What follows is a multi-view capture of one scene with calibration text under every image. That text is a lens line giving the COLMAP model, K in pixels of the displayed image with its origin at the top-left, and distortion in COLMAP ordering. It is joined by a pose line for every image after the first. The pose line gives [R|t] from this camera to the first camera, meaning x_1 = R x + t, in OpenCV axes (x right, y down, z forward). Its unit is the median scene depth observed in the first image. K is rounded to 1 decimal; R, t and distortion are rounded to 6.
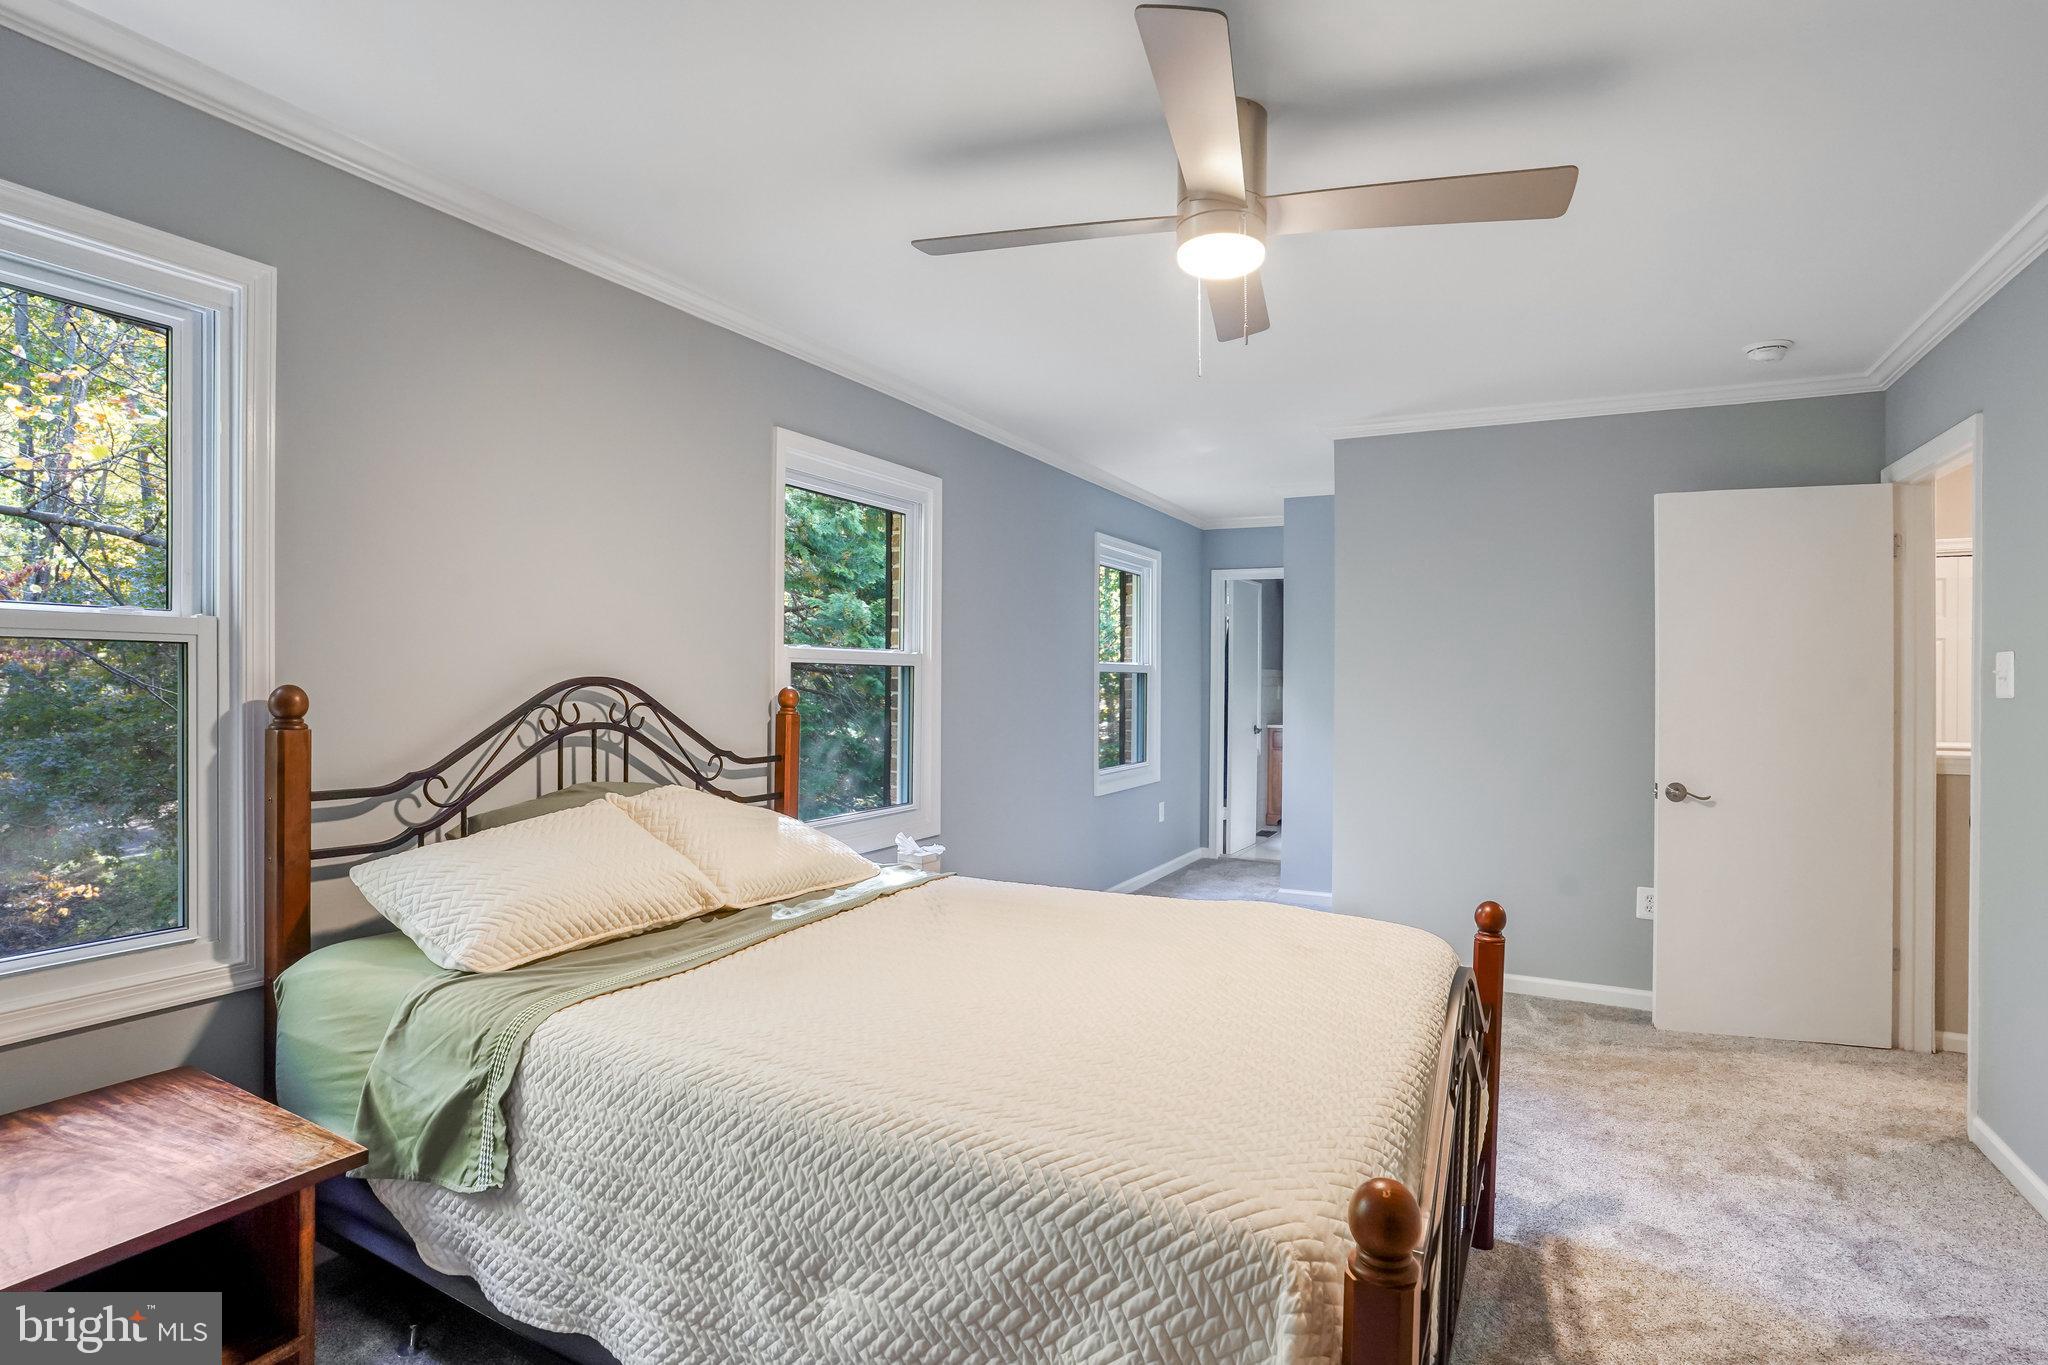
lens RADIAL K [[1026.1, 0, 1027.0], [0, 1026.1, 672.1], [0, 0, 1]] dist [-0.078777, 0.037282]
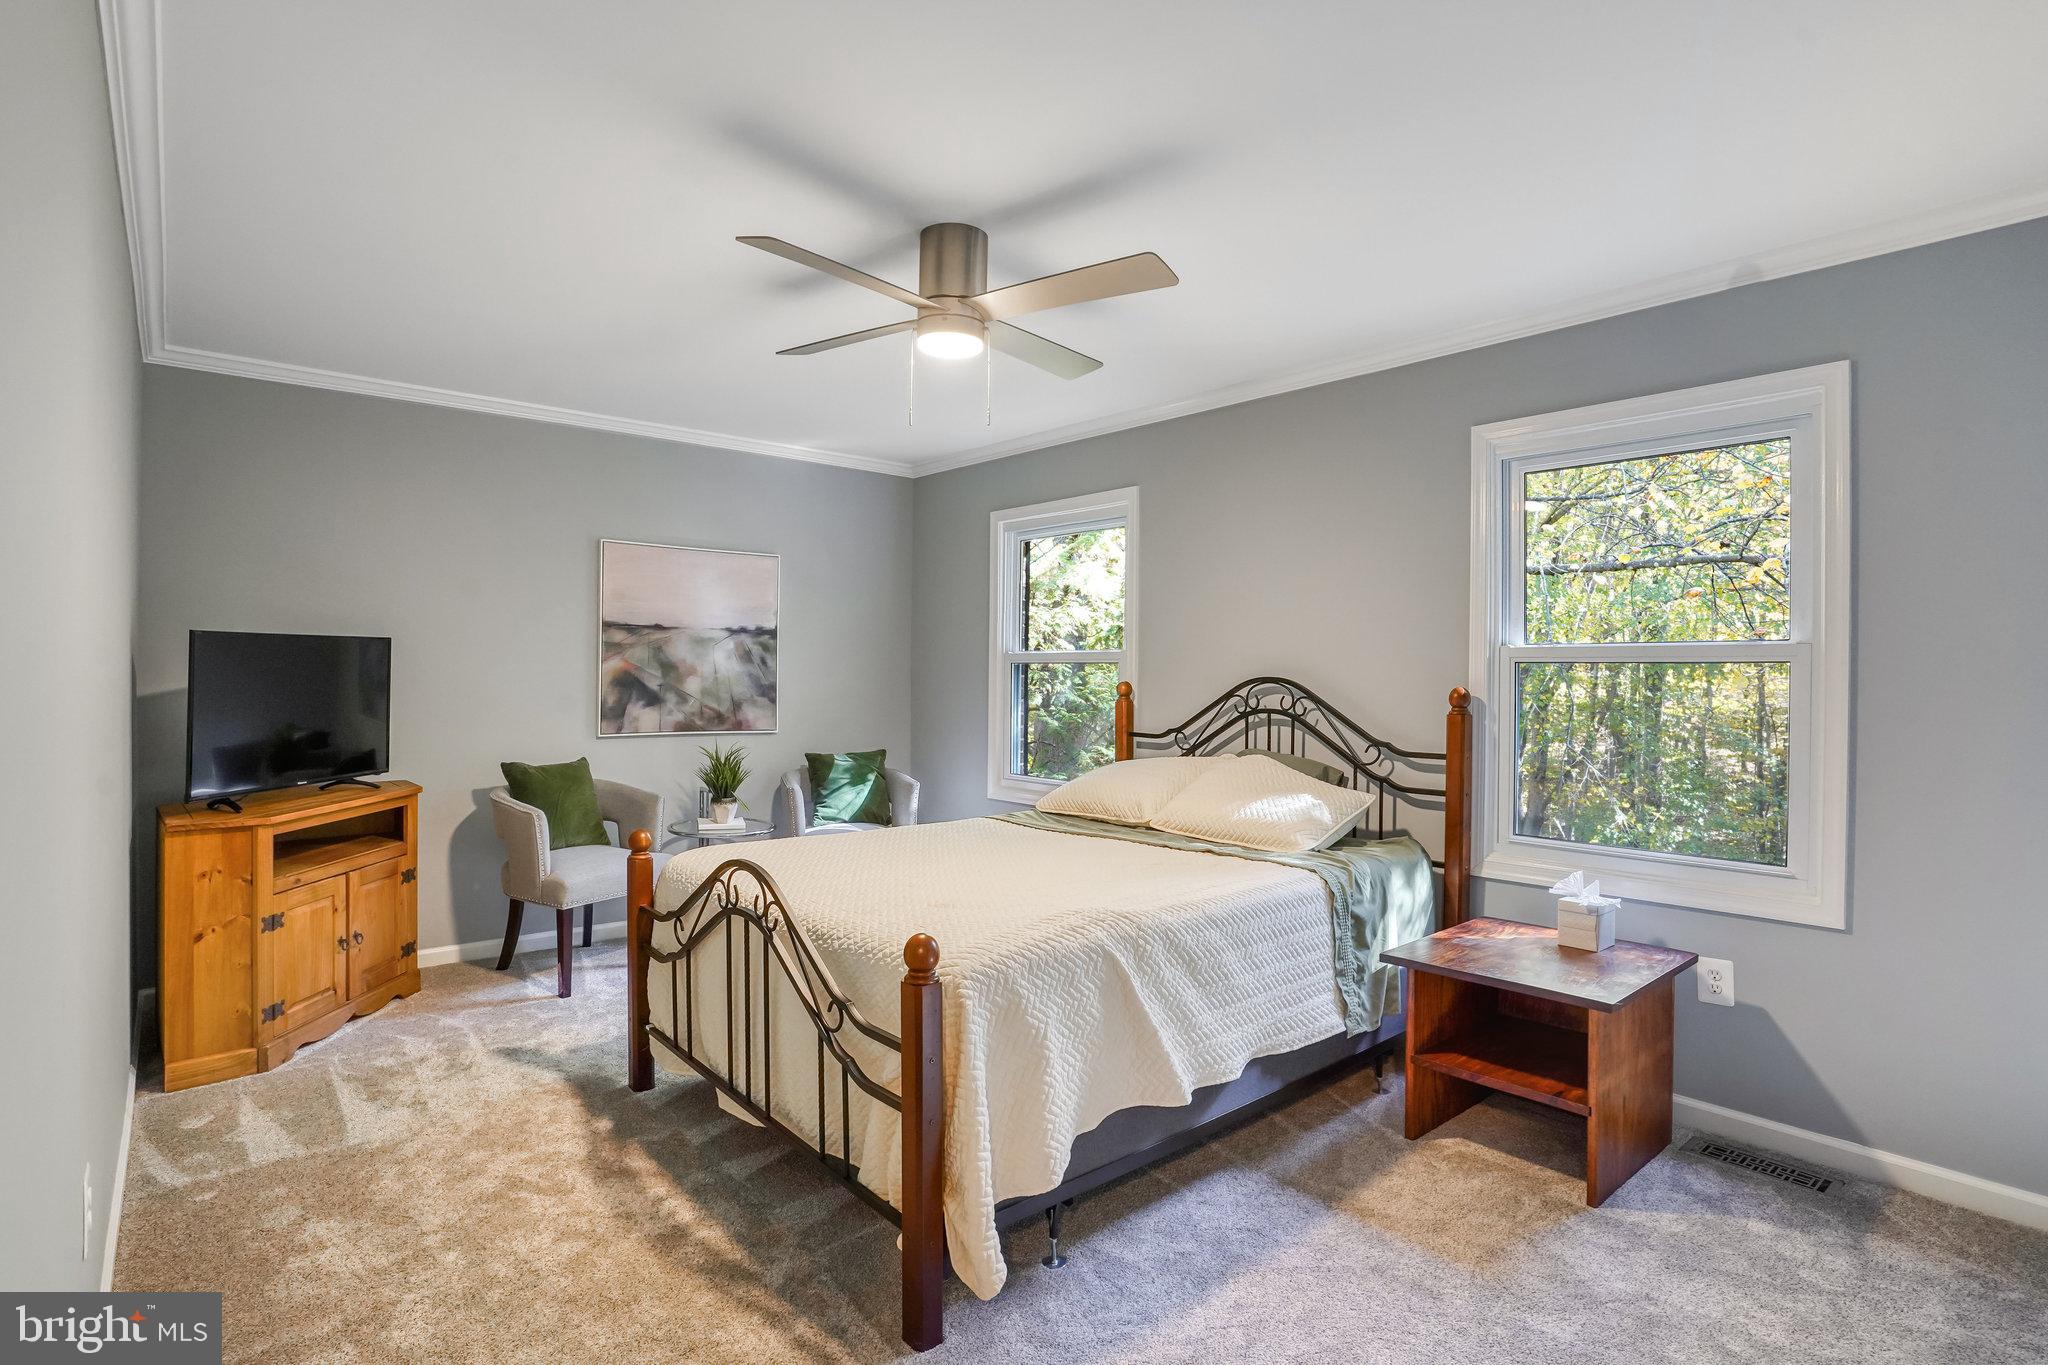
lens RADIAL K [[1026.1, 0, 1027.0], [0, 1026.1, 672.1], [0, 0, 1]] dist [-0.078777, 0.037282]
pose [[-0.395251, -0.005206, -0.918558, 1.061277], [0.001774, 0.999978, -0.006432, 0.005879], [0.918571, -0.004172, -0.395233, 1.260923]]
